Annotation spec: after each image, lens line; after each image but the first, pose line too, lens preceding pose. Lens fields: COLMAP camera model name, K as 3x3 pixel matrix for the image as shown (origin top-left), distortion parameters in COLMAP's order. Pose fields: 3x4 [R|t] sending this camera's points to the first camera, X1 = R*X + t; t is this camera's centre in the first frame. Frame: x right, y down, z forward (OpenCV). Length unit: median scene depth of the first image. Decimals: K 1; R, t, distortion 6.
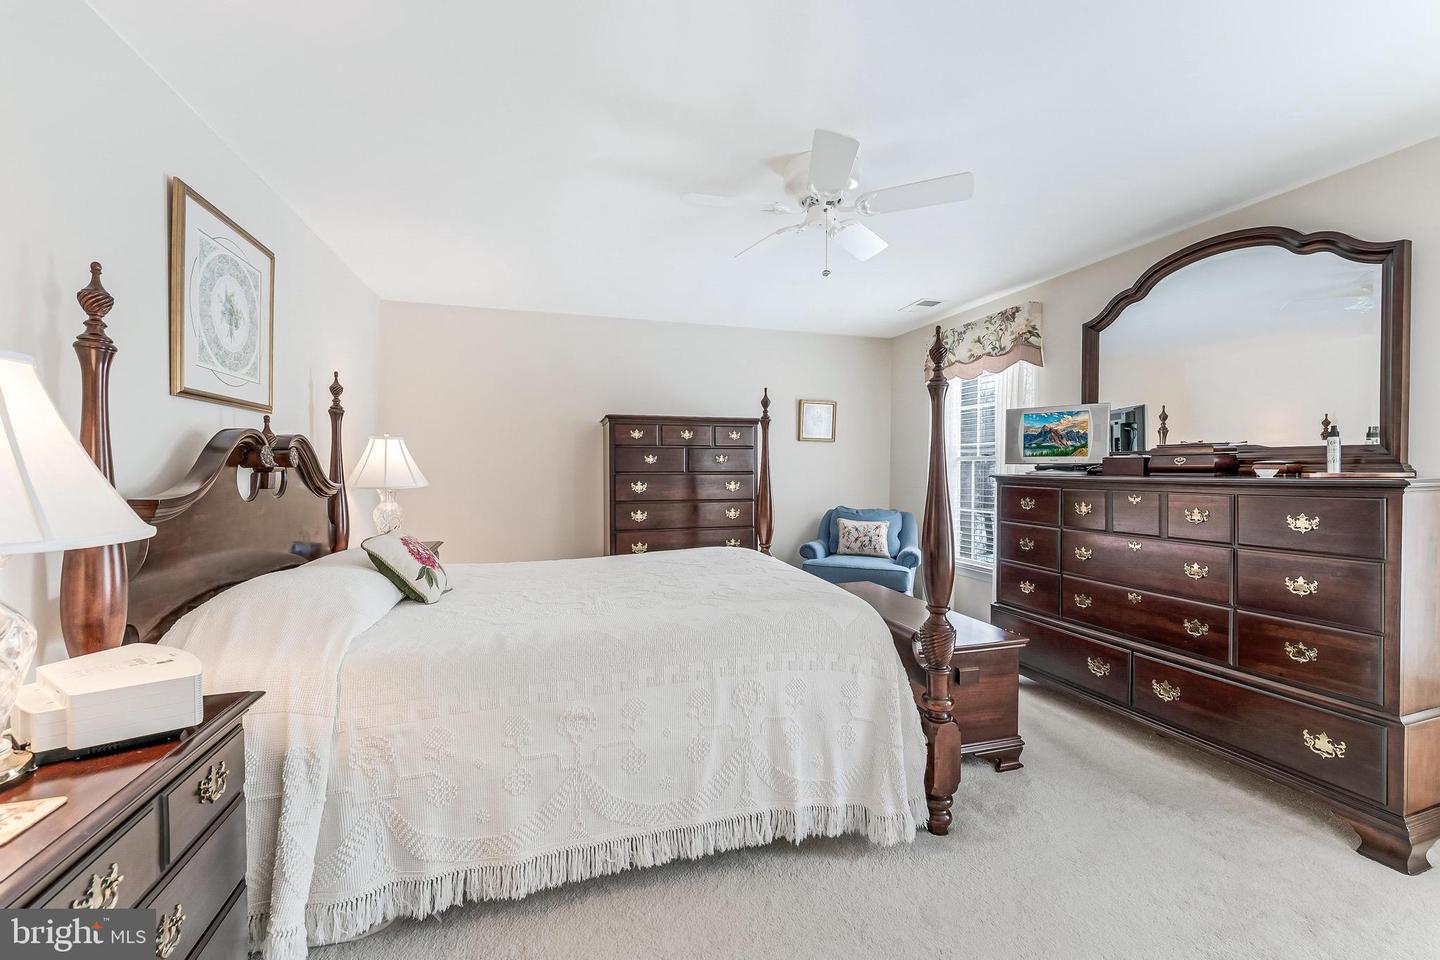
lens RADIAL K [[575.9, 0, 724.6], [0, 575.9, 483.7], [0, 0, 1]] dist [-0.000417, -0.000047]
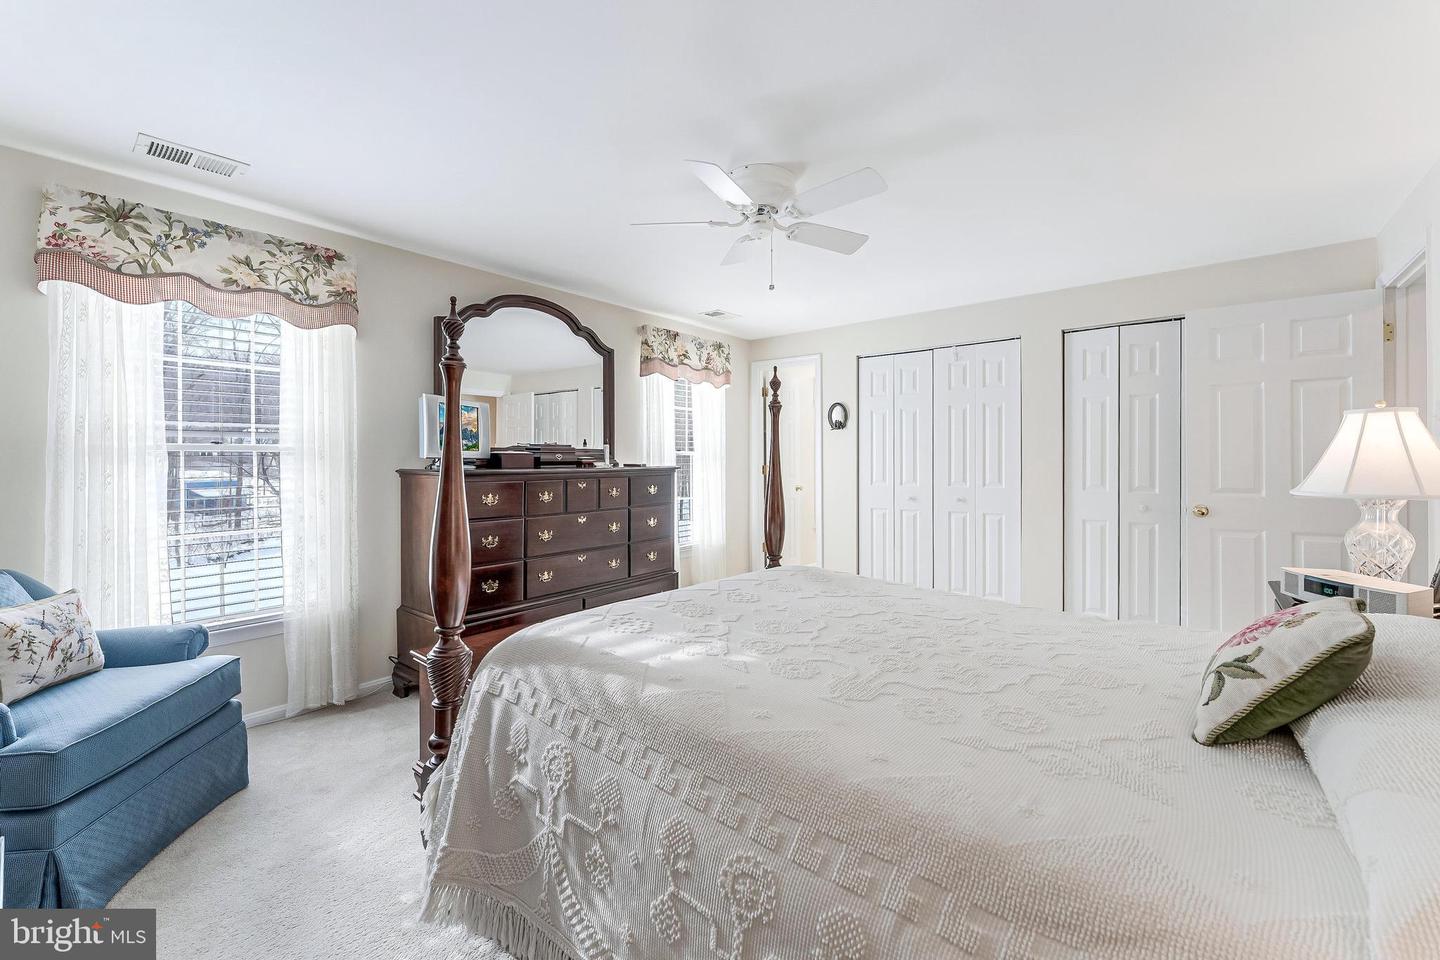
lens RADIAL K [[615.6, 0, 777.3], [0, 615.6, 459.7], [0, 0, 1]] dist [0.001023, 0.000037]
pose [[-0.615158, -0.002993, 0.788398, -0.765999], [0.022516, 0.999518, 0.021363, -0.056982], [-0.788082, 0.030893, -0.614794, 1.629255]]
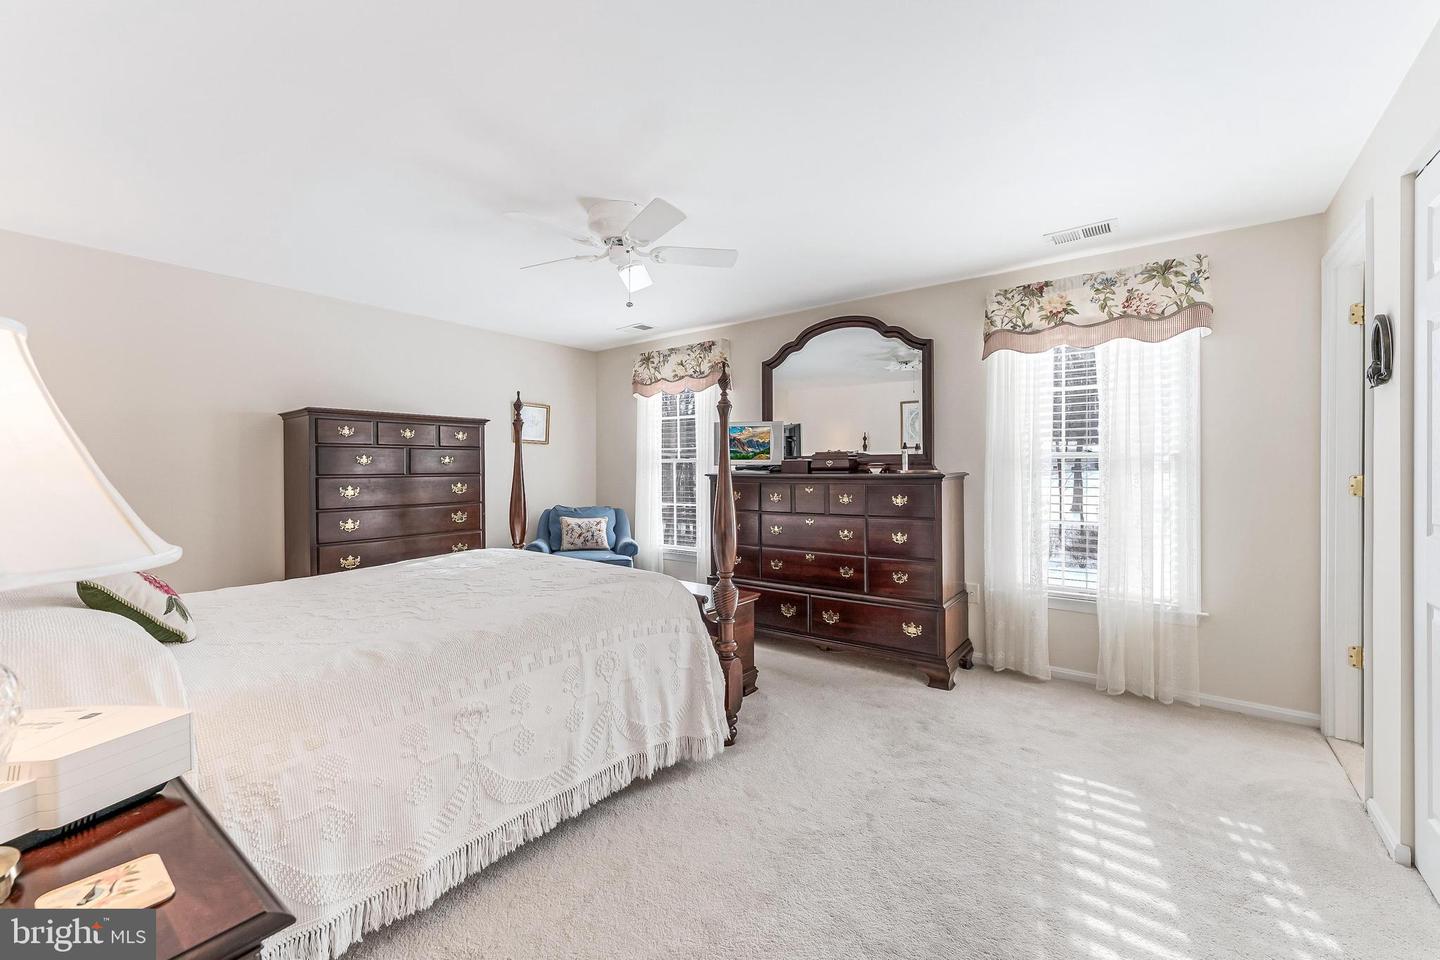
lens RADIAL K [[576.2, 0, 722.0], [0, 576.2, 477.0], [0, 0, 1]] dist [0.000917, -0.000050]
pose [[0.819358, -0.012336, 0.573150, -0.318401], [0.020329, 0.999765, -0.007543, 0.002092], [-0.572922, 0.017832, 0.819416, -0.069053]]
